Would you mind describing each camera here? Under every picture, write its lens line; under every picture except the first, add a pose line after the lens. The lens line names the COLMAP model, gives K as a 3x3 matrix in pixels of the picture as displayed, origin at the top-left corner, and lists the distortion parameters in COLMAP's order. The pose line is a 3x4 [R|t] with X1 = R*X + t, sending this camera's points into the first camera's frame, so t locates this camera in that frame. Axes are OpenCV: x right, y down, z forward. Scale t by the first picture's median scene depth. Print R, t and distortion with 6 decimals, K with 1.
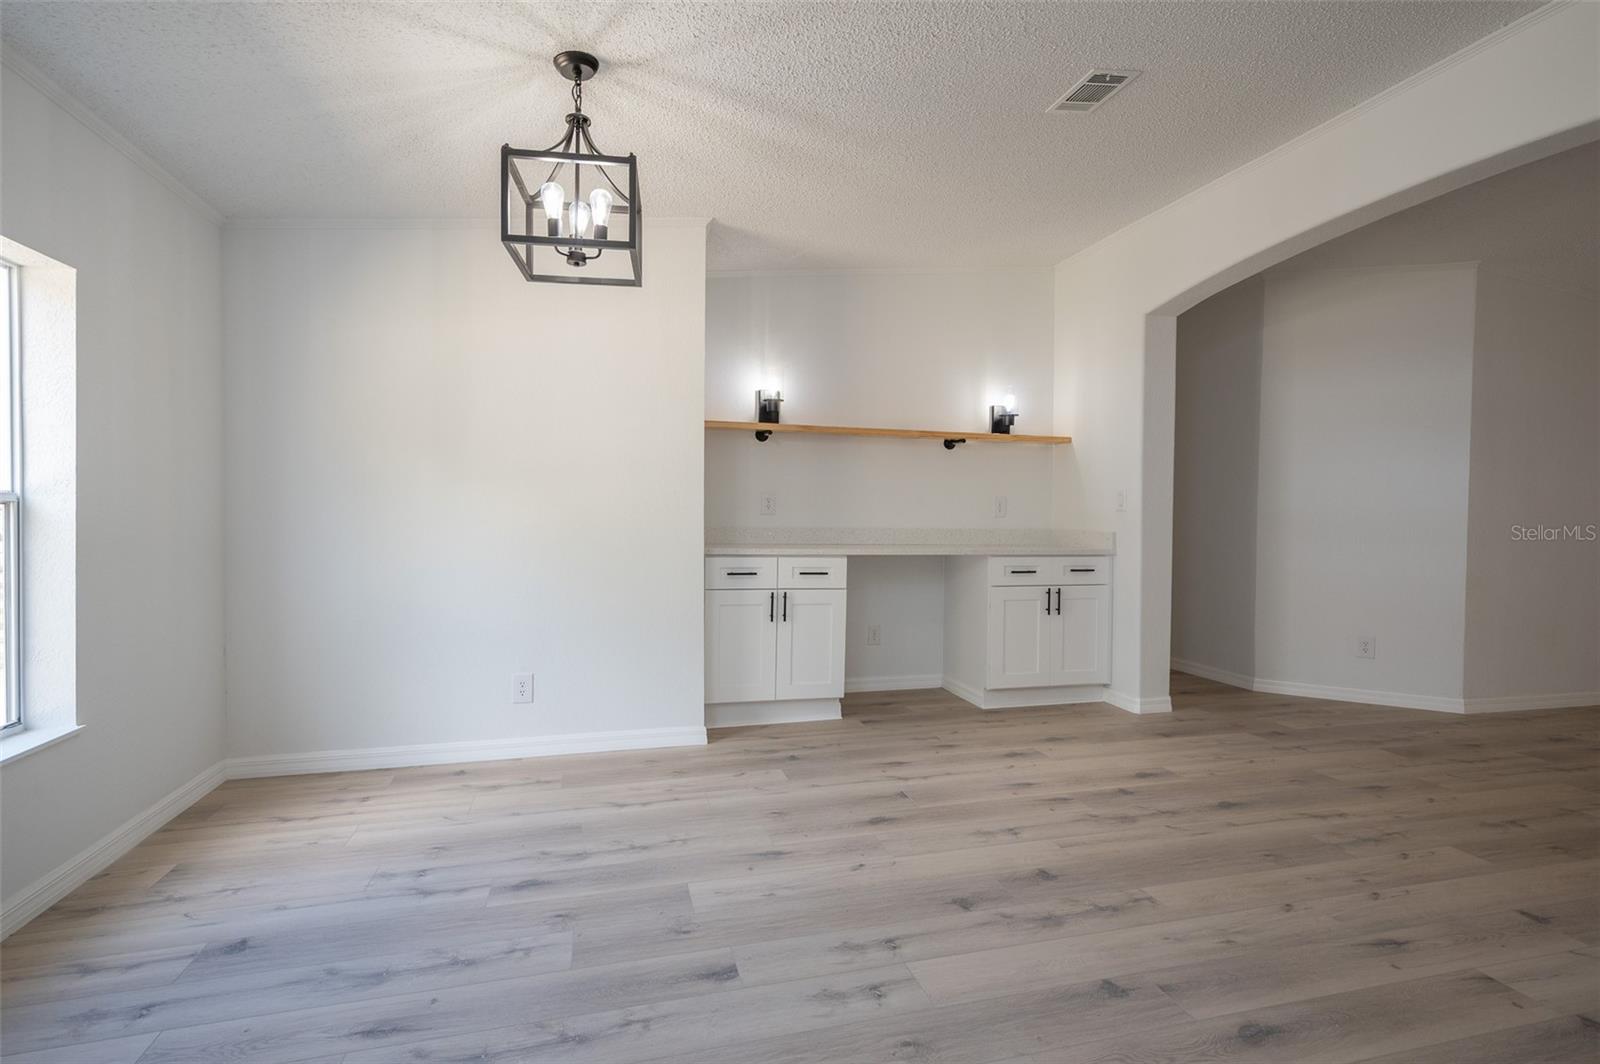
lens RADIAL K [[697.4, 0, 800.0], [0, 697.4, 532.0], [0, 0, 1]] dist [0.001720, -0.000049]
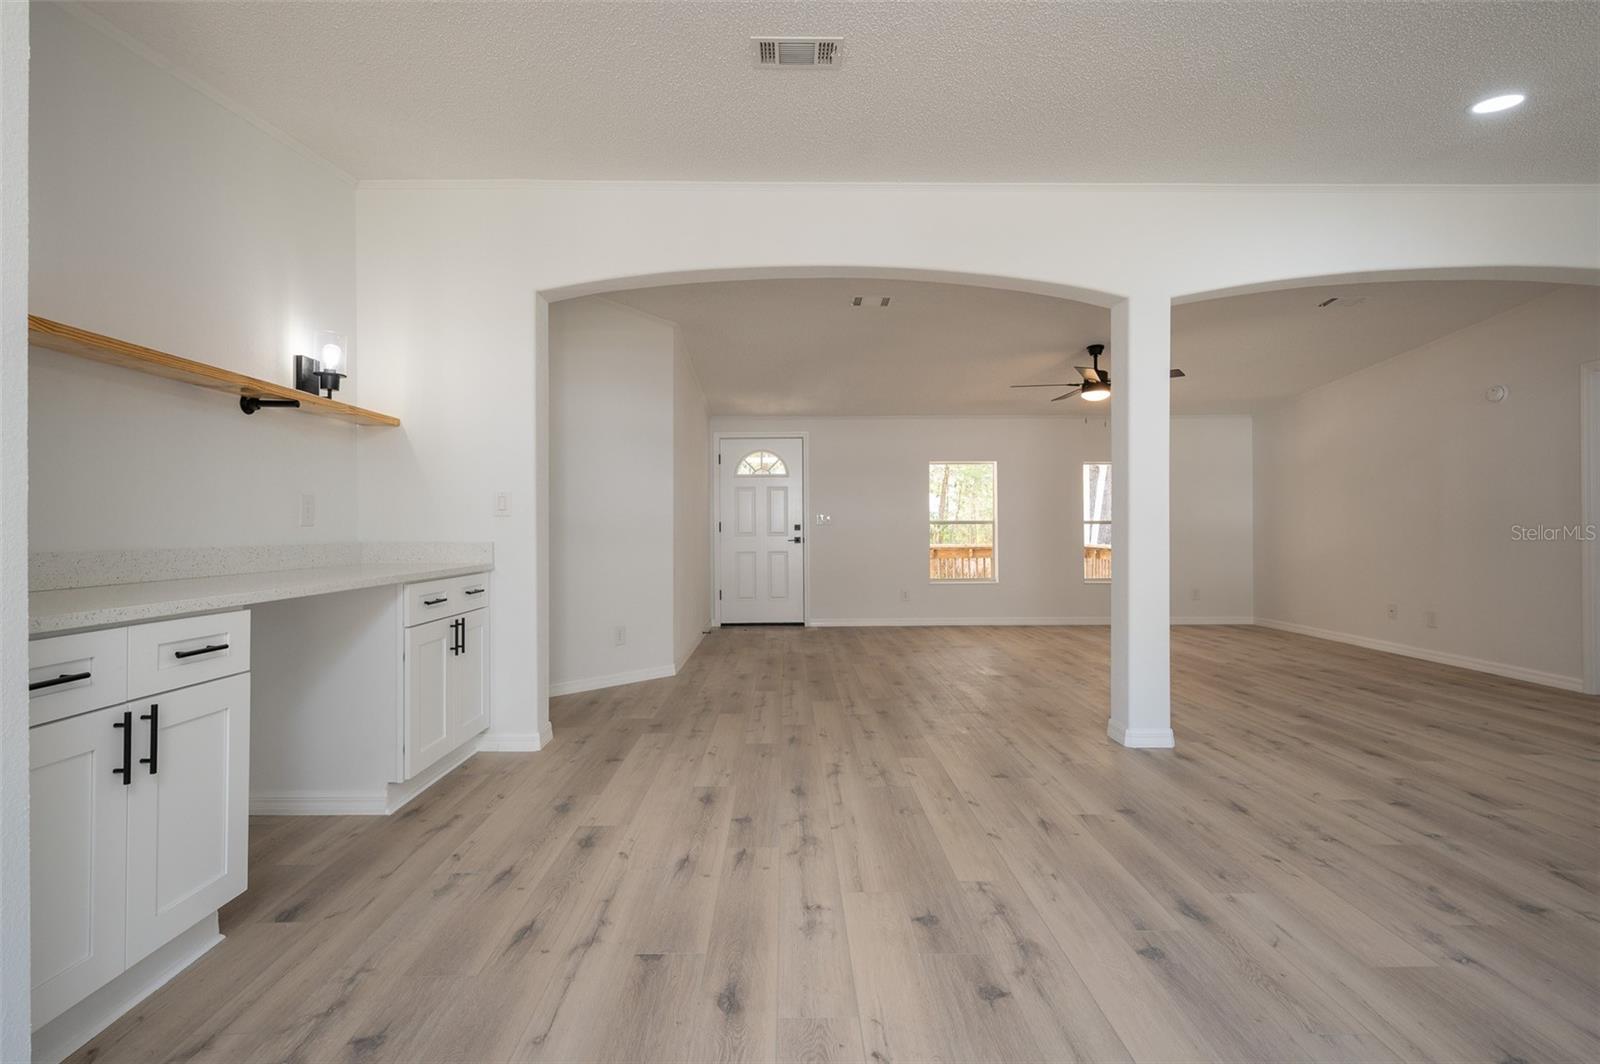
lens RADIAL K [[740.7, 0, 800.0], [0, 740.7, 532.0], [0, 0, 1]] dist [0.001580, 0.000521]
pose [[0.305786, -0.024193, 0.951793, -0.373325], [0.035553, 0.999270, 0.013977, -0.014719], [-0.951436, 0.029565, 0.306423, 0.539789]]
